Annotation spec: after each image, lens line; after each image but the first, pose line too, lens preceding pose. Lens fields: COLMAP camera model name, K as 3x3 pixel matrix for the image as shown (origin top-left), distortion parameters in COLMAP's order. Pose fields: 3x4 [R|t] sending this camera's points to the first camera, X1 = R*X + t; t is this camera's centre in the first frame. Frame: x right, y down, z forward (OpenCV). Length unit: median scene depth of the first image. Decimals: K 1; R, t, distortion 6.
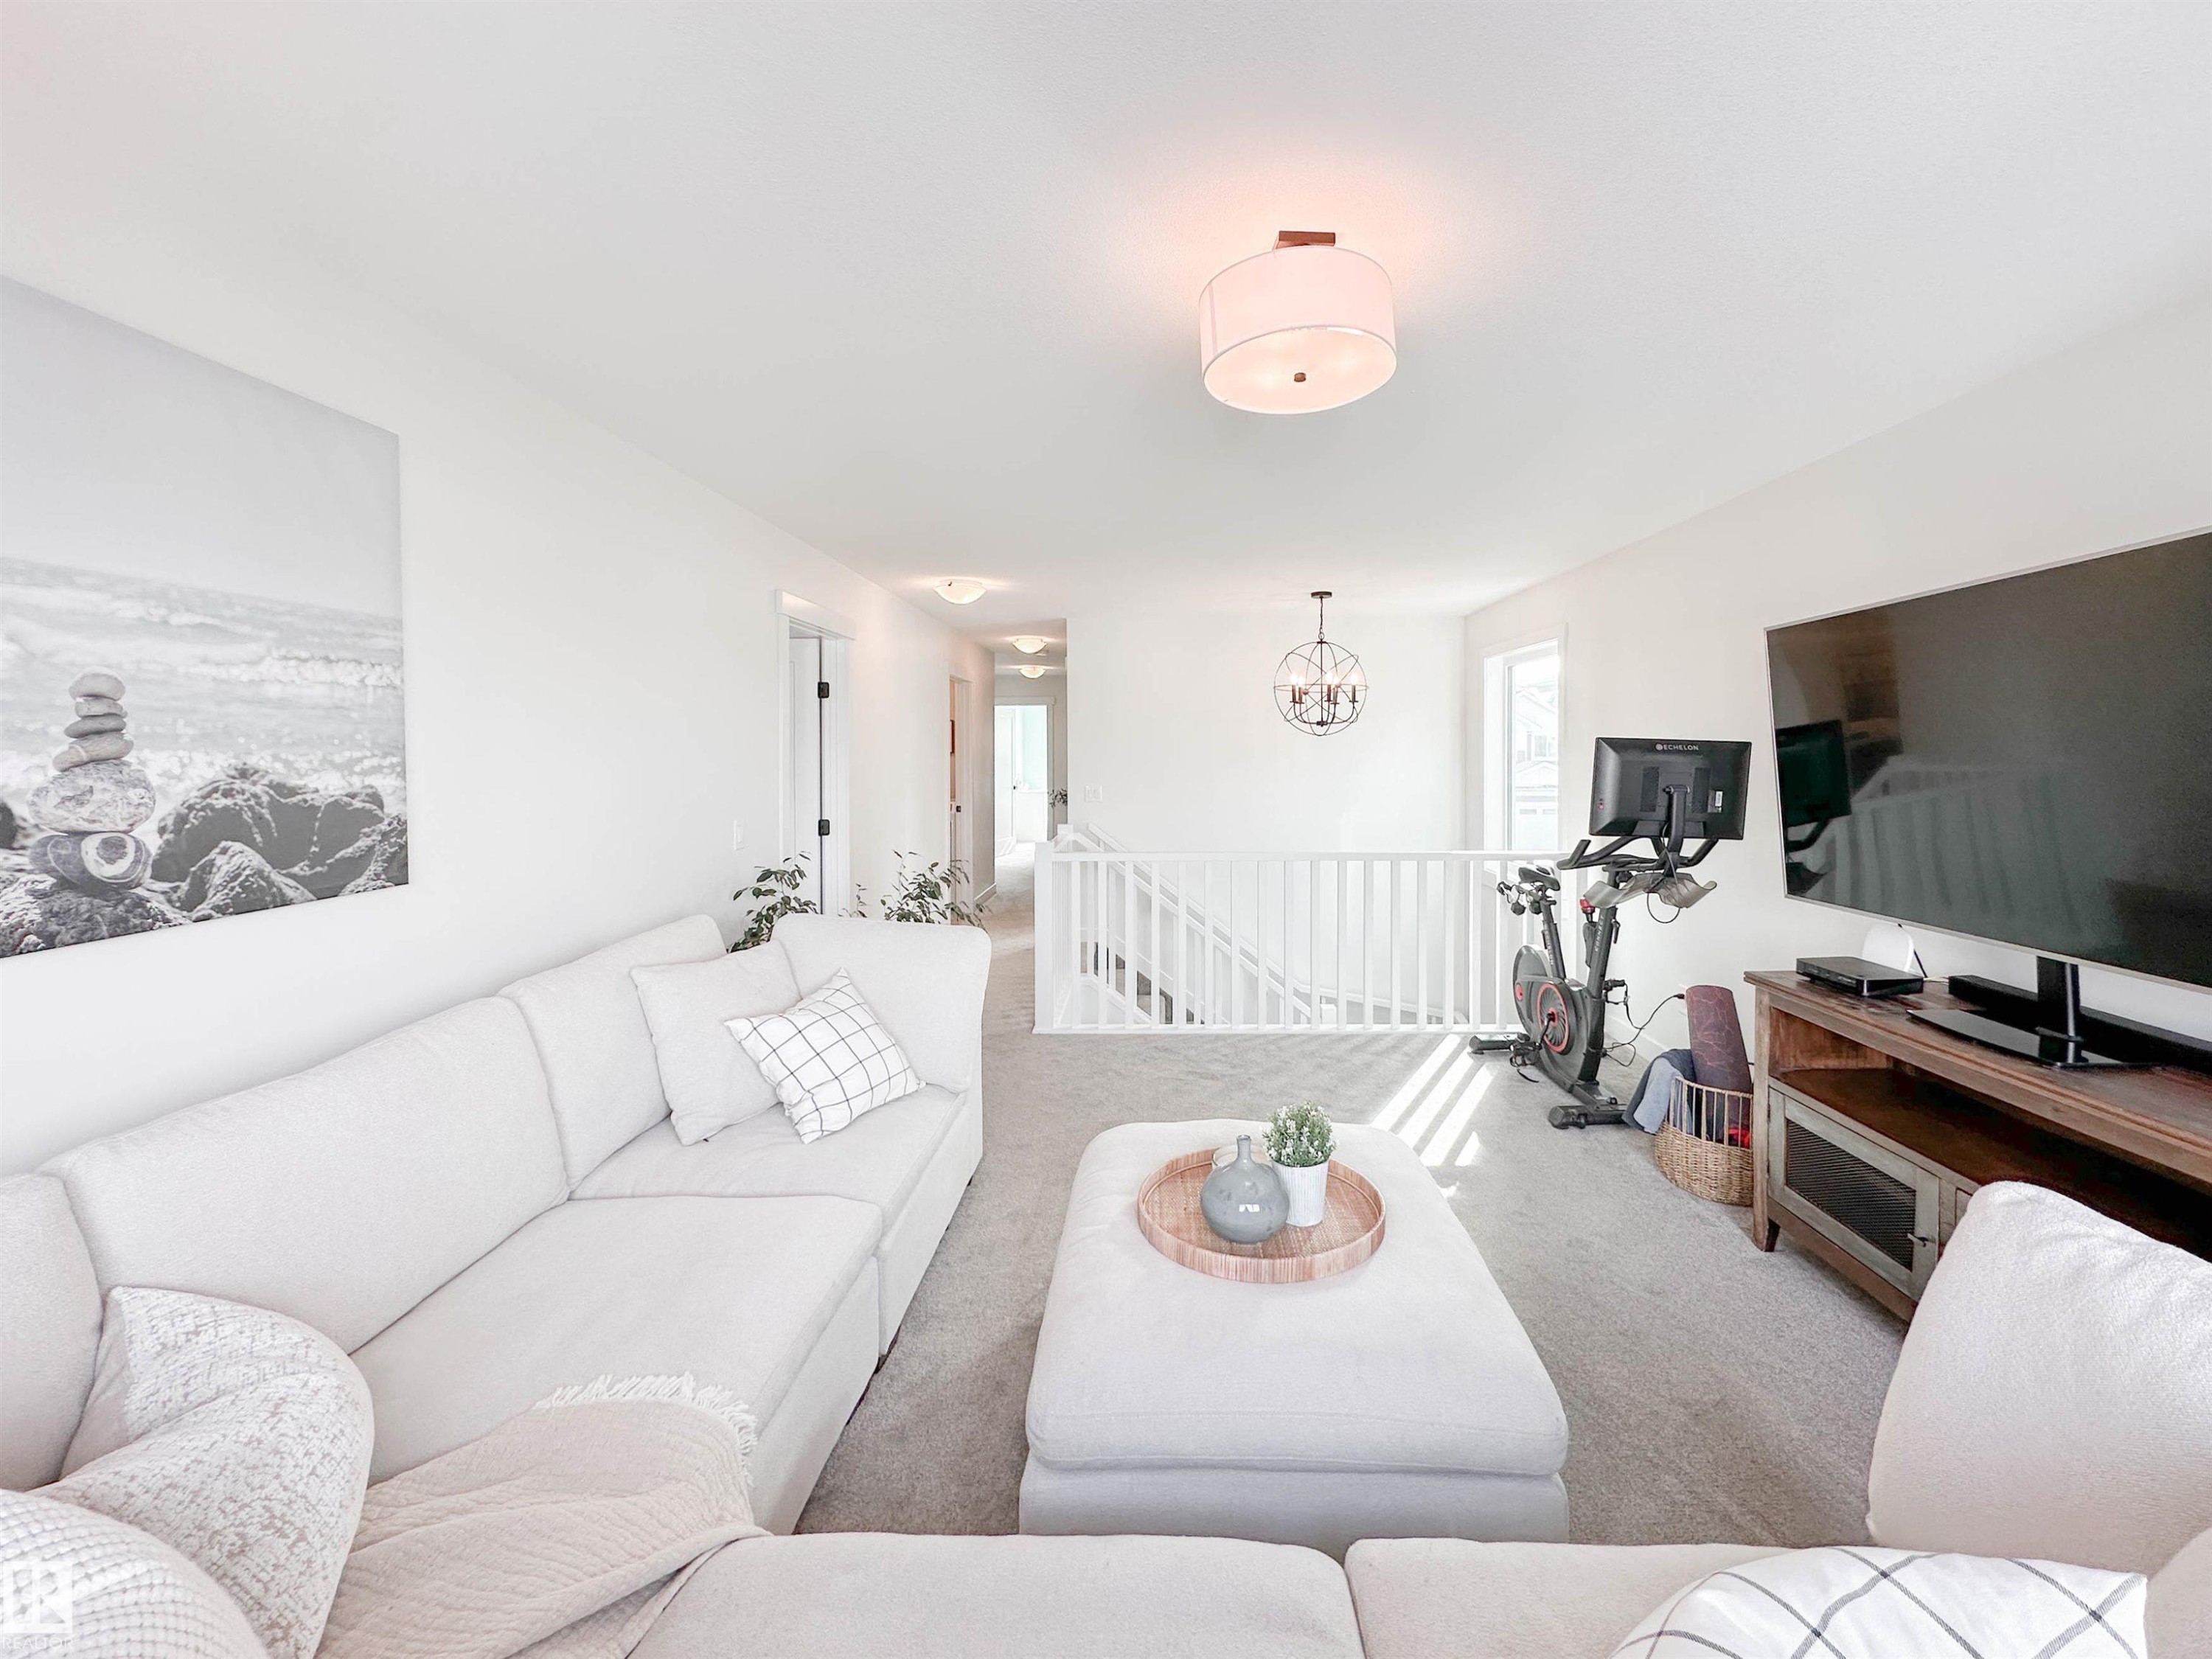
lens RADIAL K [[896.6, 0, 1153.1], [0, 896.6, 778.0], [0, 0, 1]] dist [-0.004605, 0.000735]
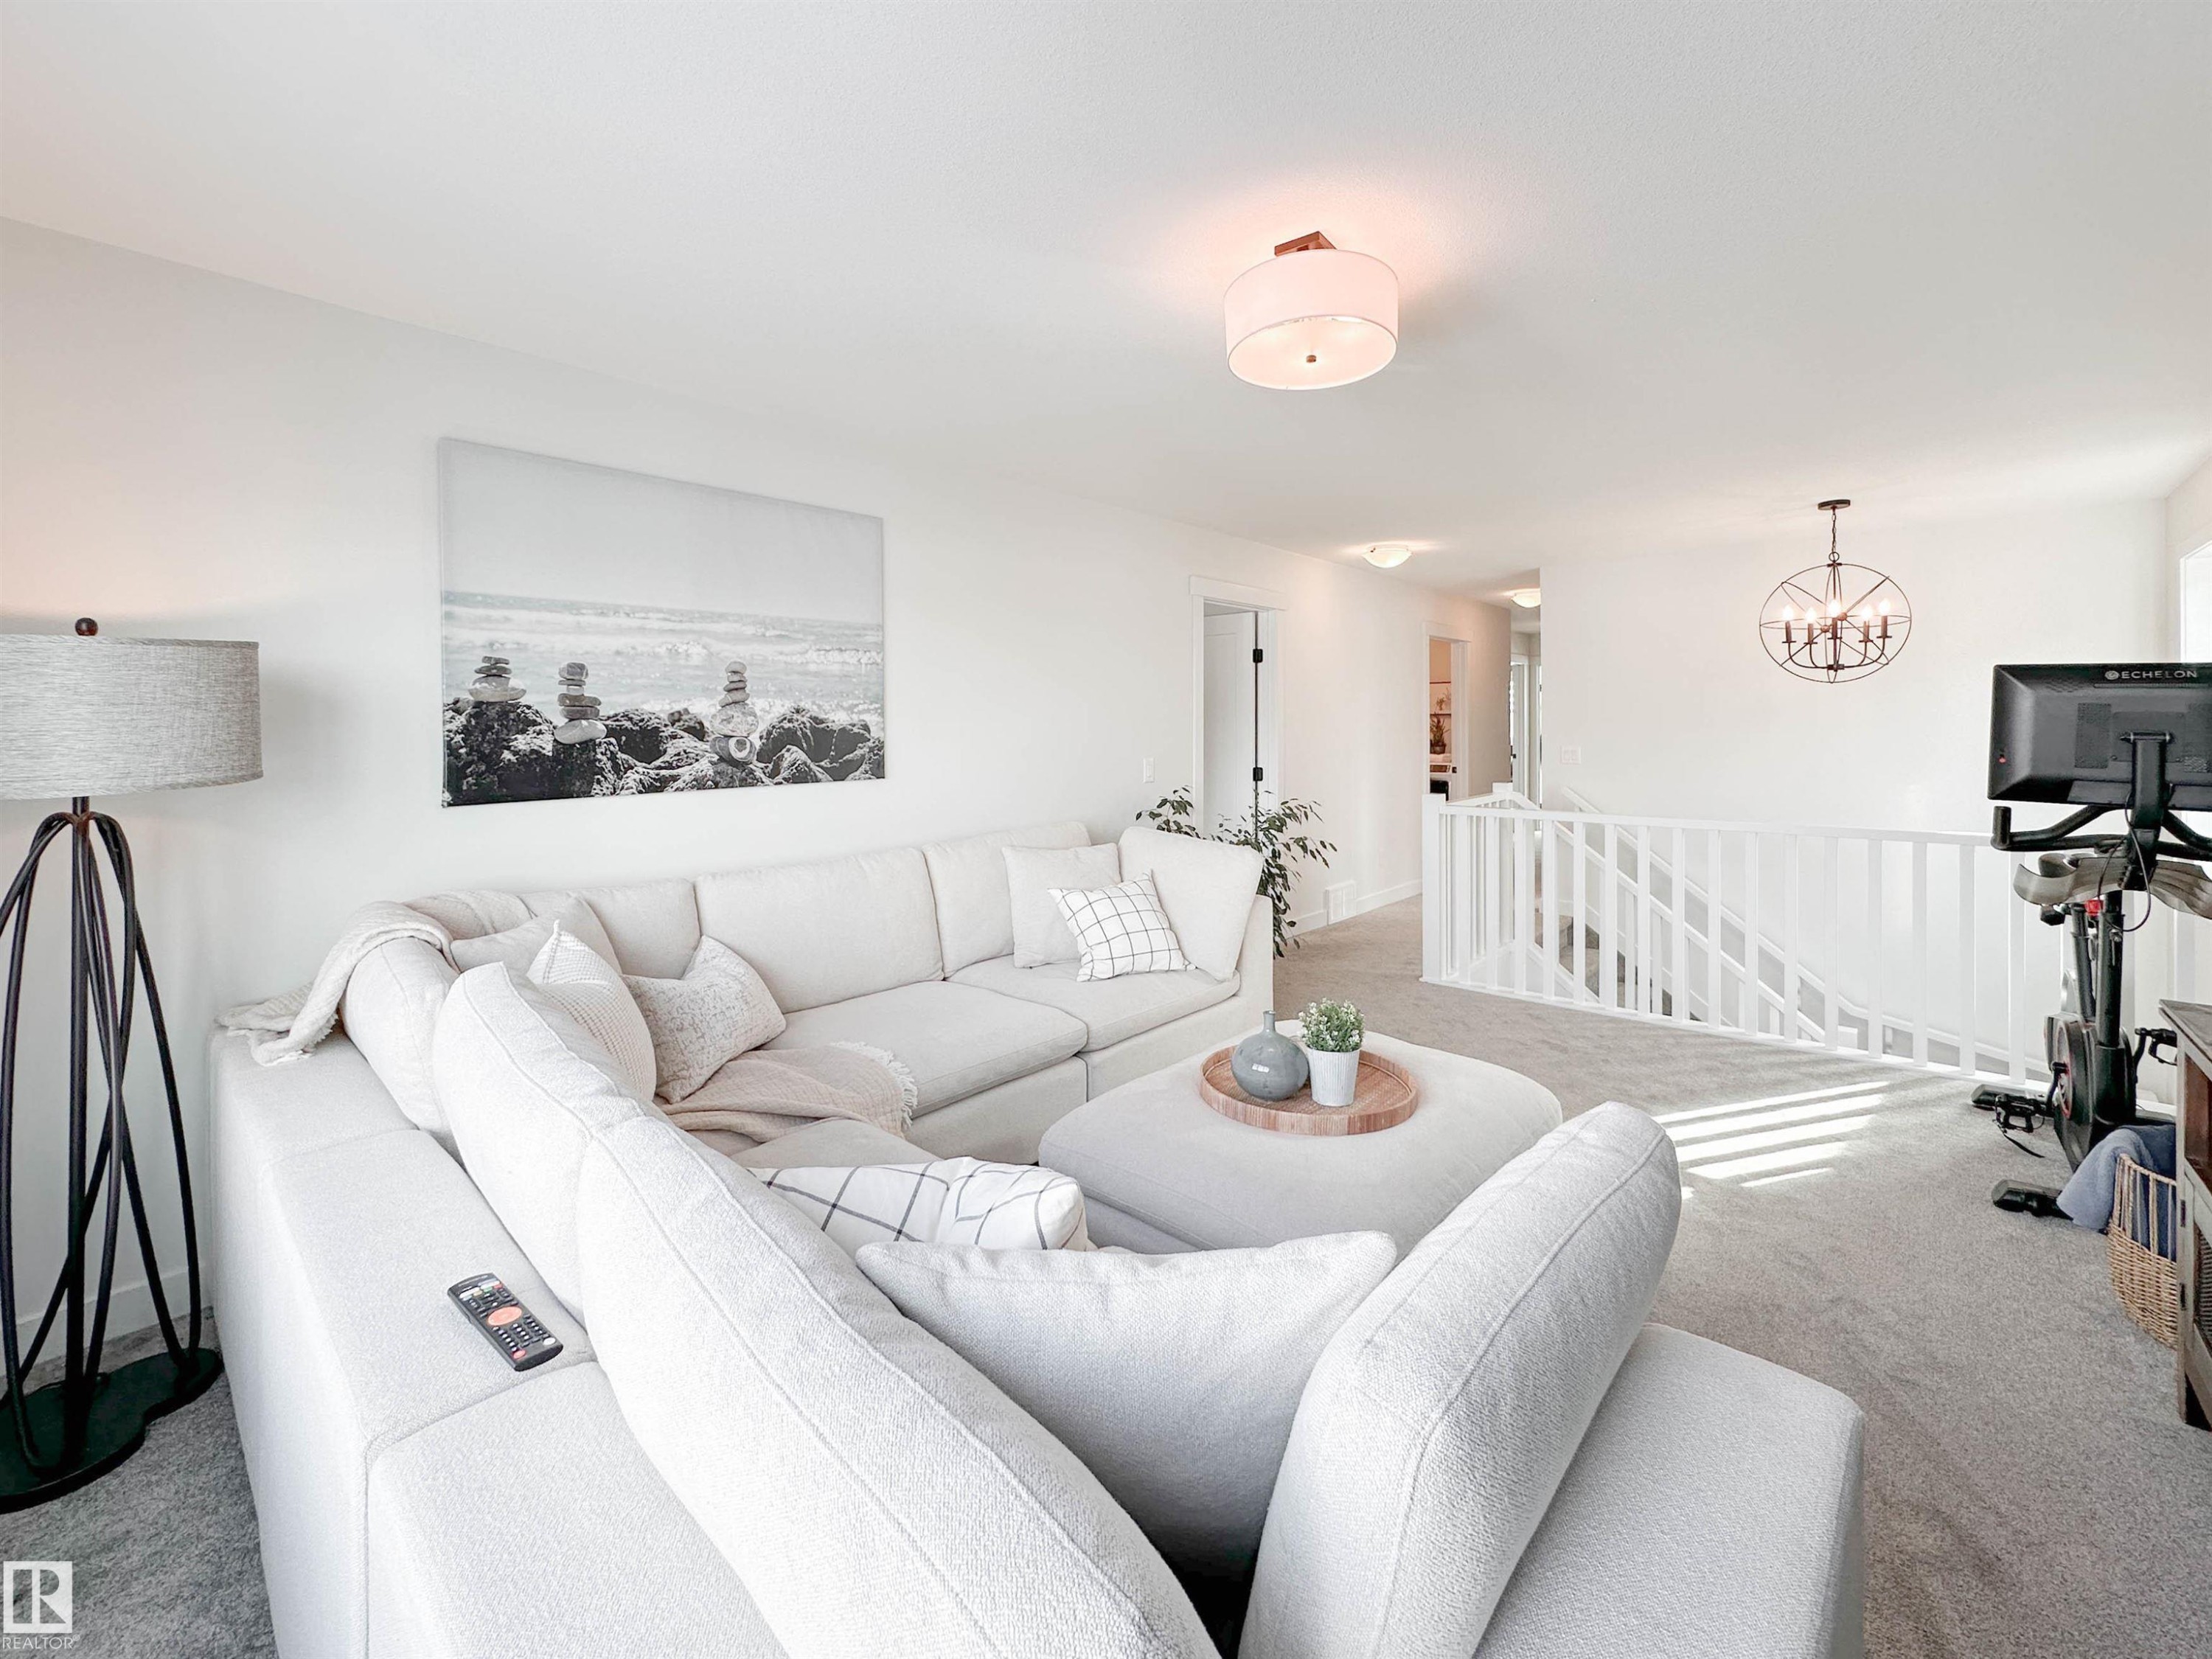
lens RADIAL K [[896.6, 0, 1112.4], [0, 896.6, 738.4], [0, 0, 1]] dist [-0.004605, 0.000735]
pose [[0.766576, 0.009382, -0.642085, 0.515317], [-0.015210, 0.999878, -0.003549, 0.035288], [0.641973, 0.012487, 0.766625, -0.031903]]
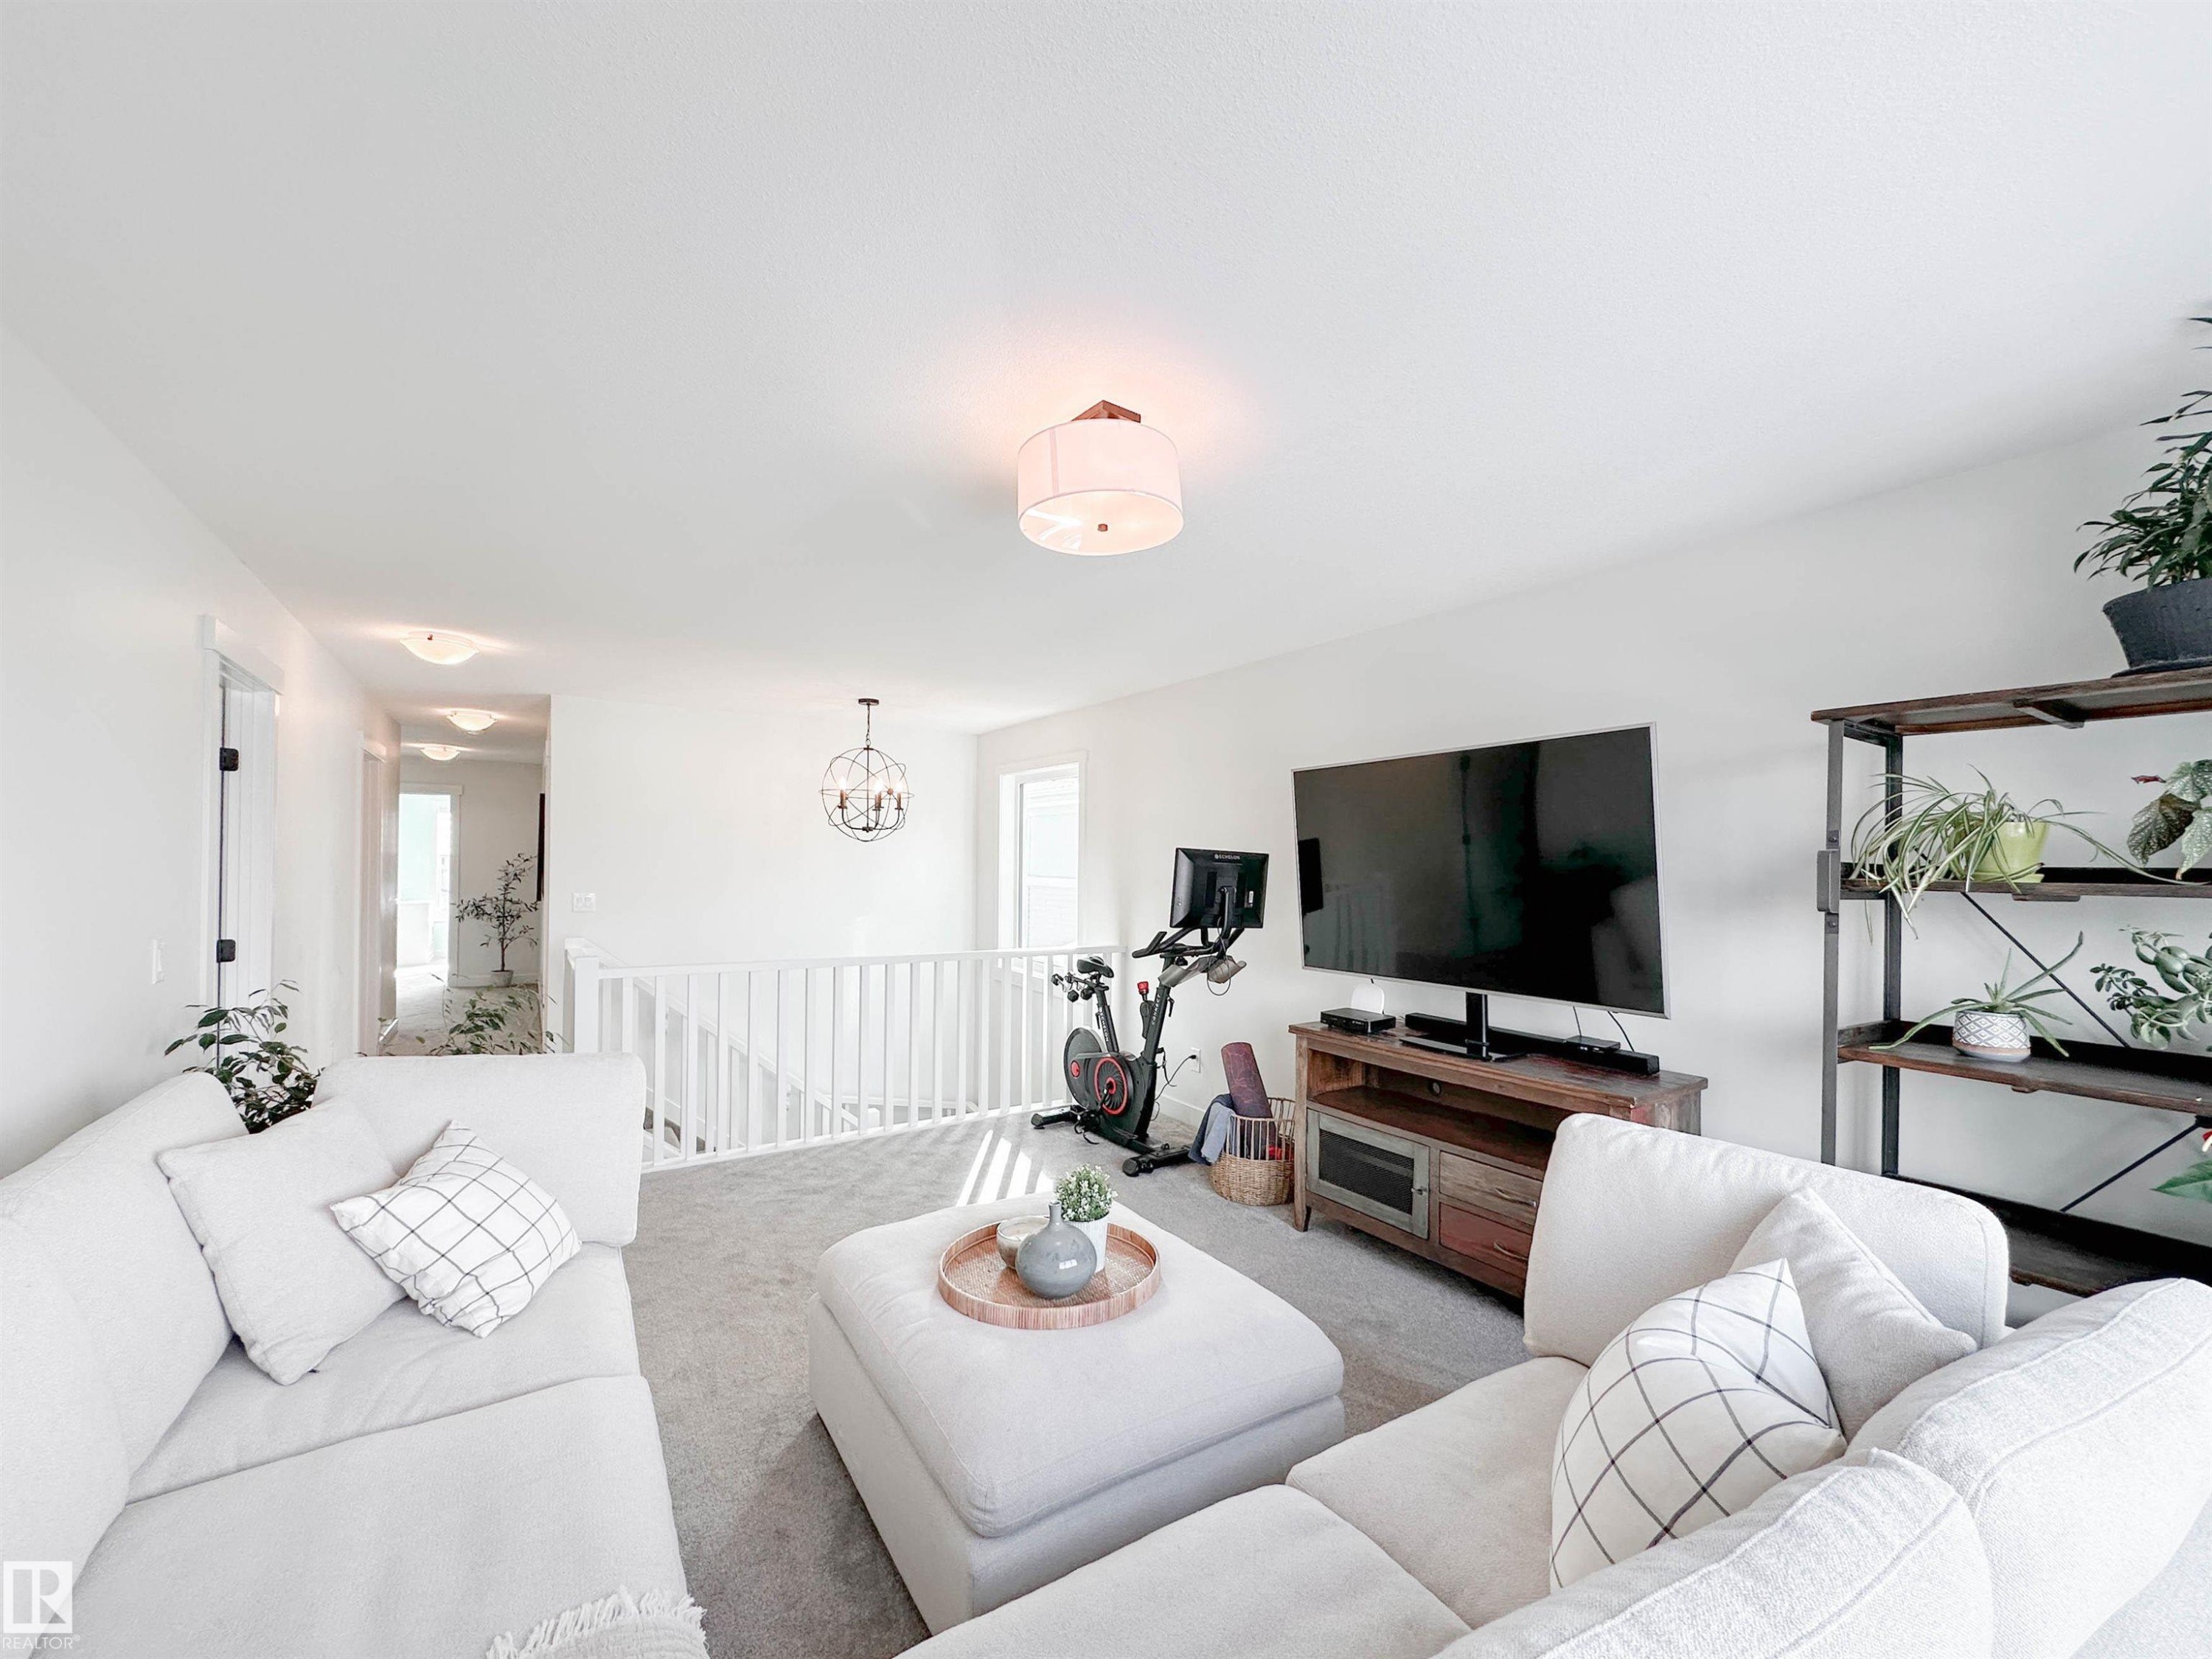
lens RADIAL K [[896.6, 0, 1100.3], [0, 896.6, 872.3], [0, 0, 1]] dist [-0.004605, 0.000735]
pose [[0.838428, 0.006893, 0.544969, -0.348530], [0.002055, 0.999873, -0.015808, 0.010059], [-0.545009, 0.014374, 0.838307, 0.031912]]
